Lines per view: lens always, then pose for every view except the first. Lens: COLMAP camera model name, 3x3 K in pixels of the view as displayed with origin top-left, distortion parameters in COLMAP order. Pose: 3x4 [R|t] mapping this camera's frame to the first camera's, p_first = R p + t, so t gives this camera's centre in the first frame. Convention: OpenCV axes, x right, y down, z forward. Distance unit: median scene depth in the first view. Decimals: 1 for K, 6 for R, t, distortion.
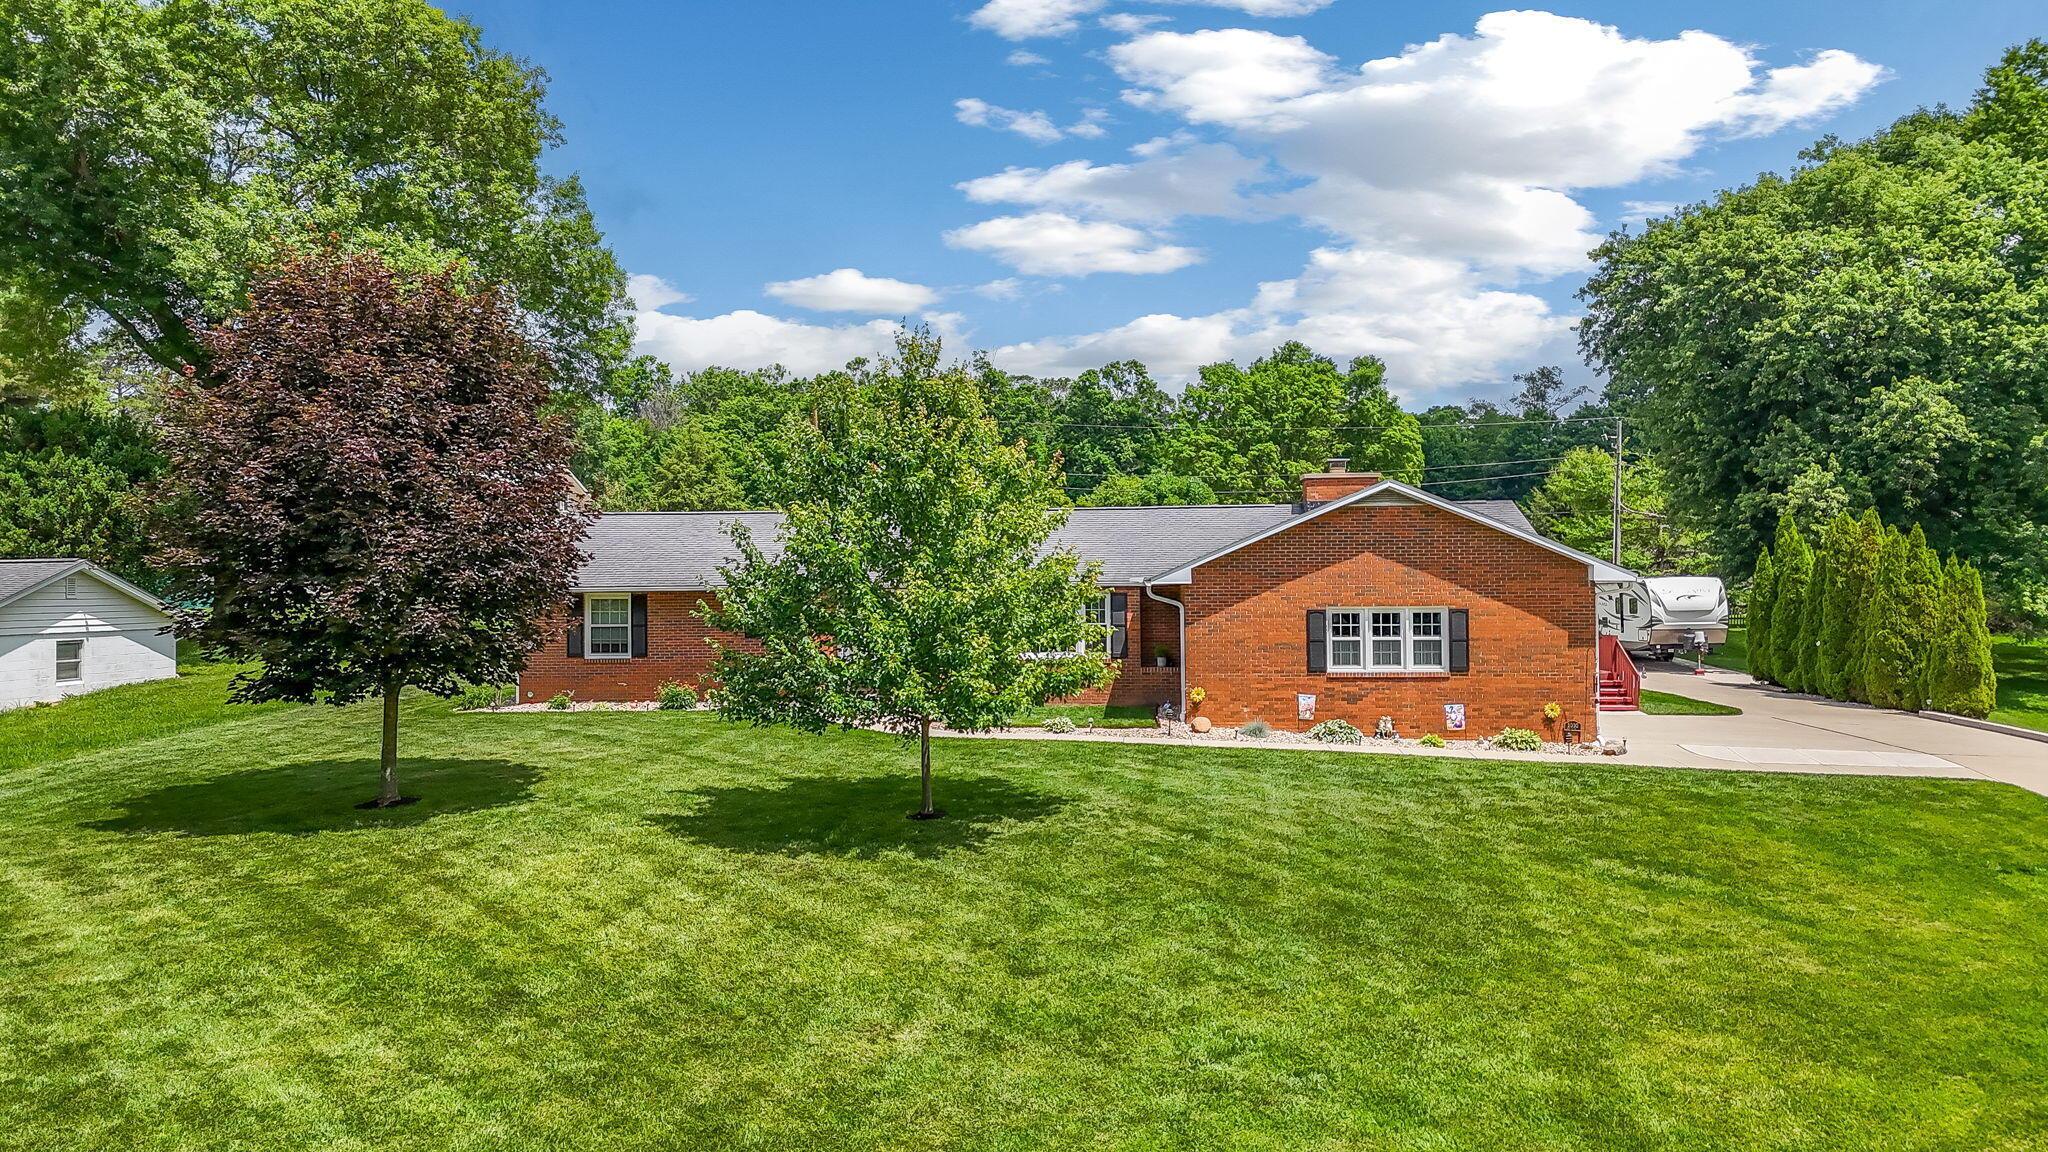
lens RADIAL K [[1494.0, 0, 1024.0], [0, 1494.0, 576.0], [0, 0, 1]] dist [0.149116, -0.222039]
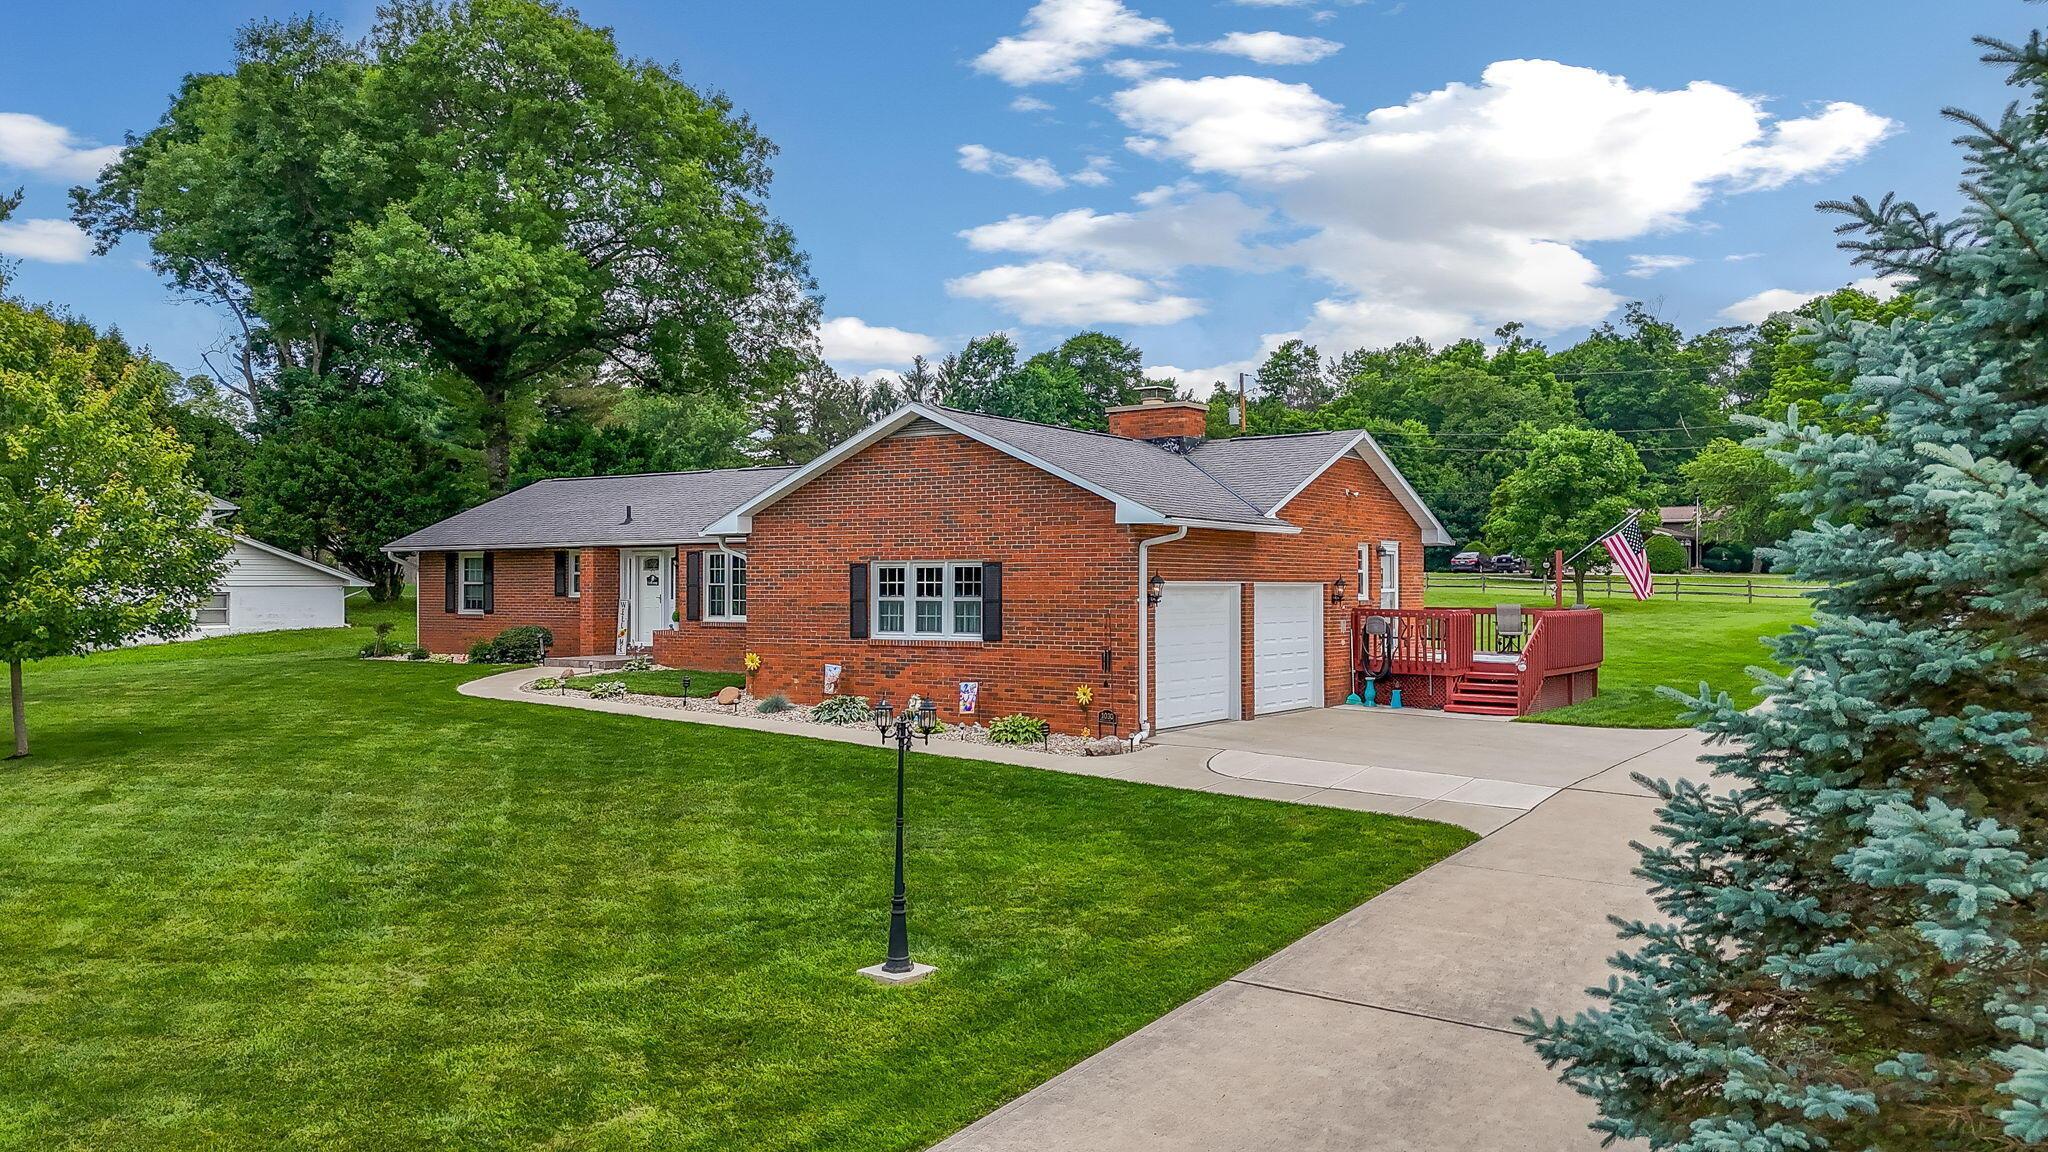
lens RADIAL K [[1494.0, 0, 1024.0], [0, 1494.0, 576.0], [0, 0, 1]] dist [0.149116, -0.222039]
pose [[0.855575, 0.004800, -0.517656, 0.701937], [-0.001618, 0.999977, 0.006597, 0.023564], [0.517676, -0.004807, 0.855563, 0.335907]]
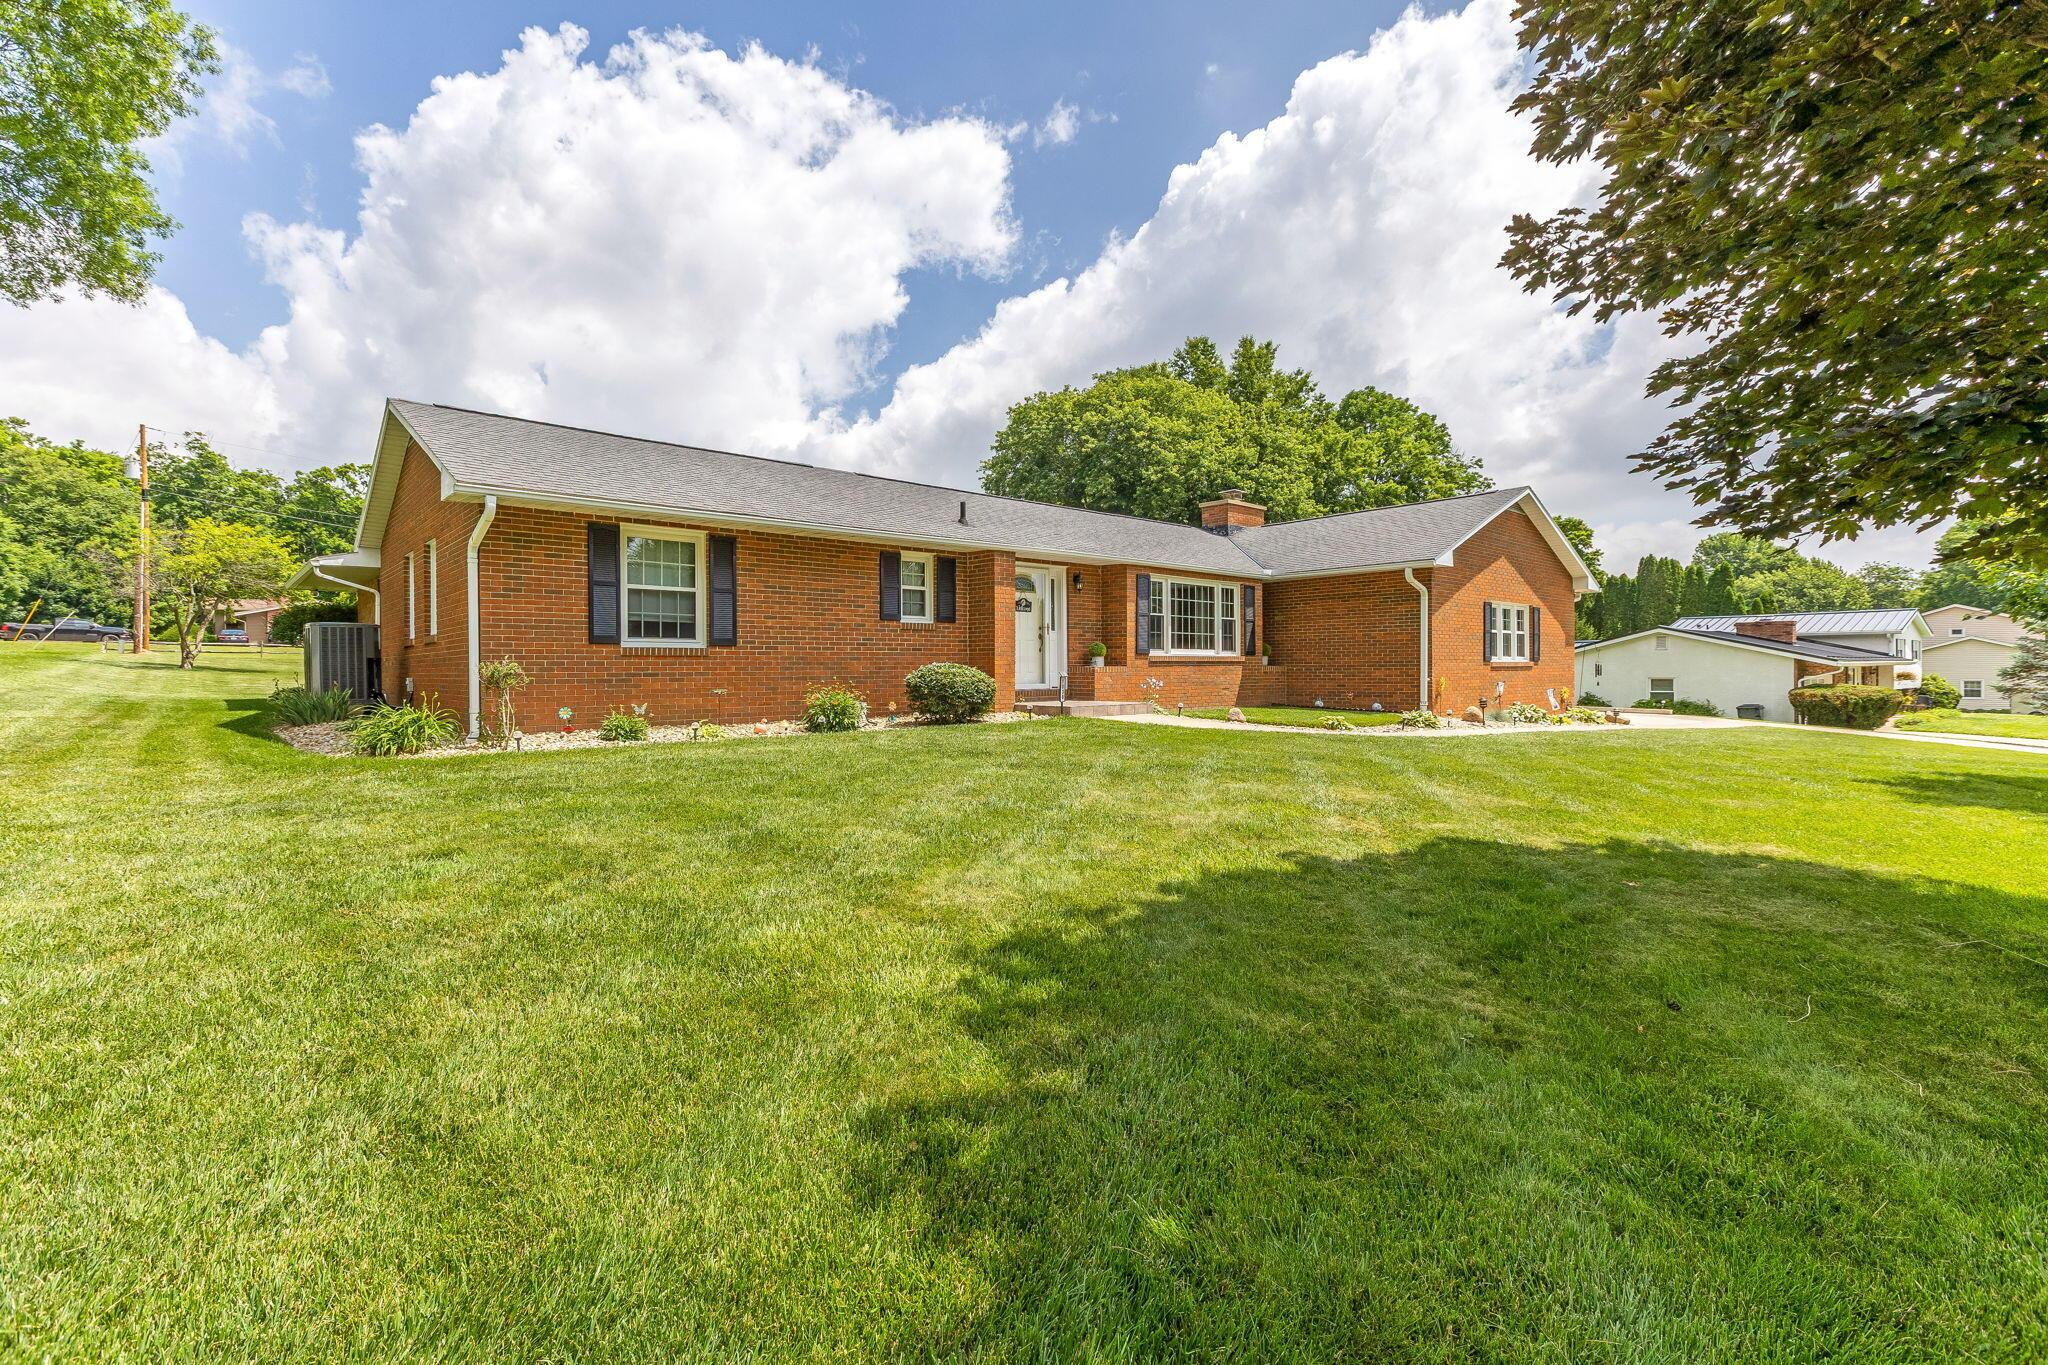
lens RADIAL K [[904.8, 0, 1018.4], [0, 904.8, 667.8], [0, 0, 1]] dist [0.004975, 0.000727]
pose [[0.700080, 0.005285, 0.714045, -0.485695], [-0.008263, 0.999966, 0.000701, 0.070277], [-0.714017, -0.006391, 0.700099, 0.786133]]
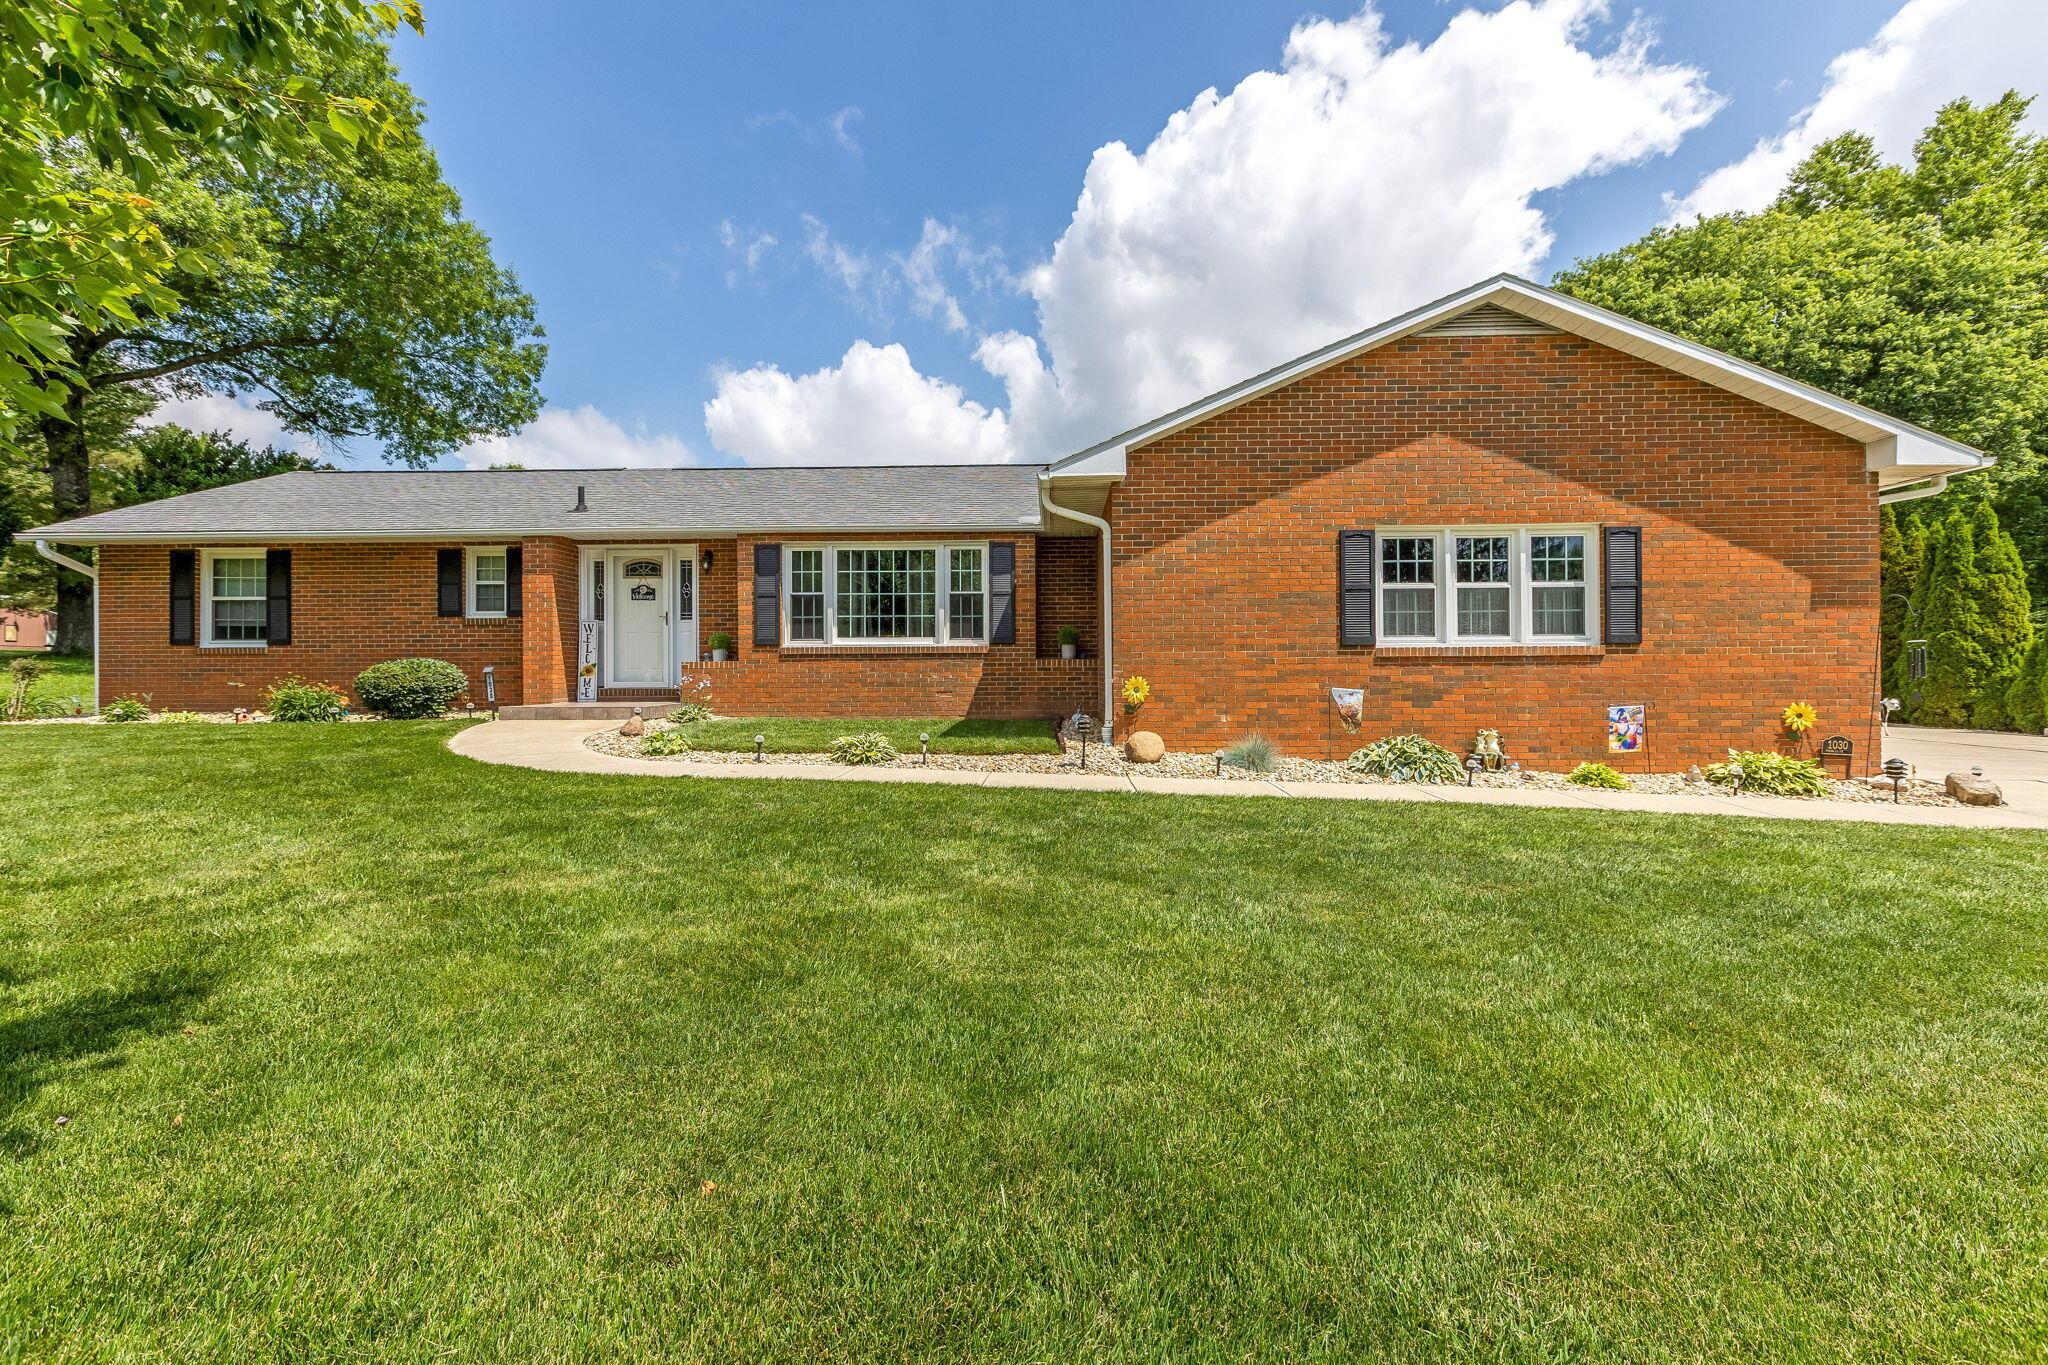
lens RADIAL K [[904.8, 0, 1018.4], [0, 904.8, 667.8], [0, 0, 1]] dist [0.004975, 0.000727]
pose [[0.999389, 0.003436, 0.034784, 0.063492], [-0.003618, 0.999980, 0.005175, 0.069739], [-0.034765, -0.005298, 0.999381, 0.681556]]
